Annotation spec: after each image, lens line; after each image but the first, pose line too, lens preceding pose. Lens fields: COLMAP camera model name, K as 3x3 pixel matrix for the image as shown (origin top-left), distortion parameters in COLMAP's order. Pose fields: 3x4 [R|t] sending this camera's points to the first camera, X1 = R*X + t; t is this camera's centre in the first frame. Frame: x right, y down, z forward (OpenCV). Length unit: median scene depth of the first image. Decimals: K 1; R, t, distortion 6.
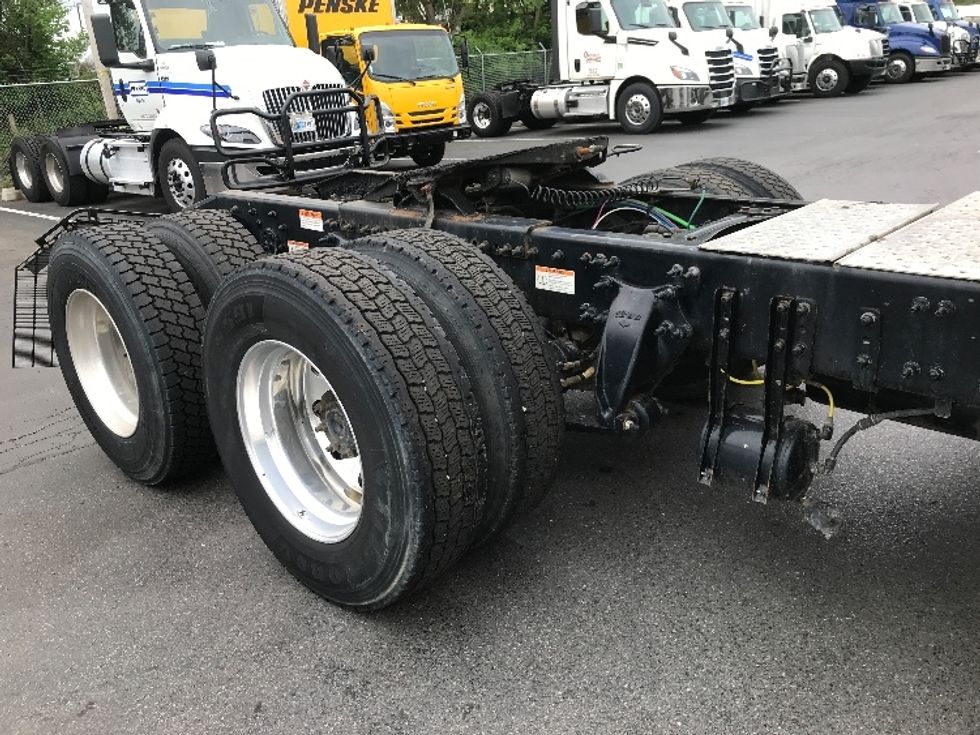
lens RADIAL K [[792.4, 0, 490.0], [0, 792.4, 367.5], [0, 0, 1]] dist [0.016266, 0.004044]
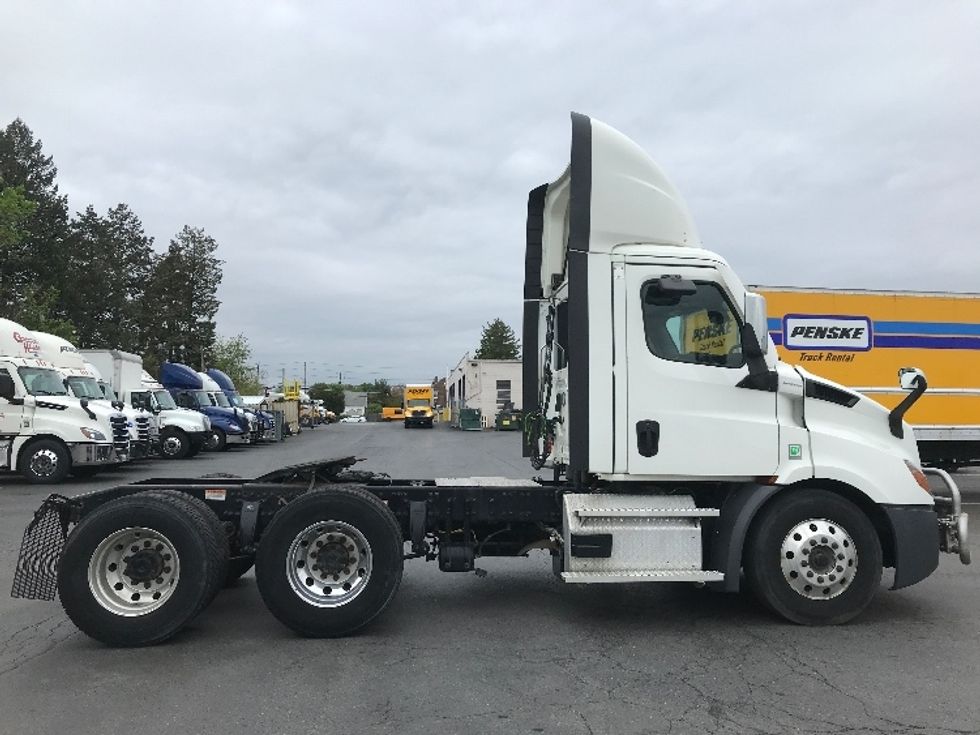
lens RADIAL K [[789.2, 0, 497.2], [0, 789.2, 366.5], [0, 0, 1]] dist [0.025024, -0.002991]
pose [[0.661981, 0.116433, 0.740422, -0.308780], [0.218091, 0.915195, -0.338903, 0.082974], [-0.717089, 0.385827, 0.580449, -0.181637]]
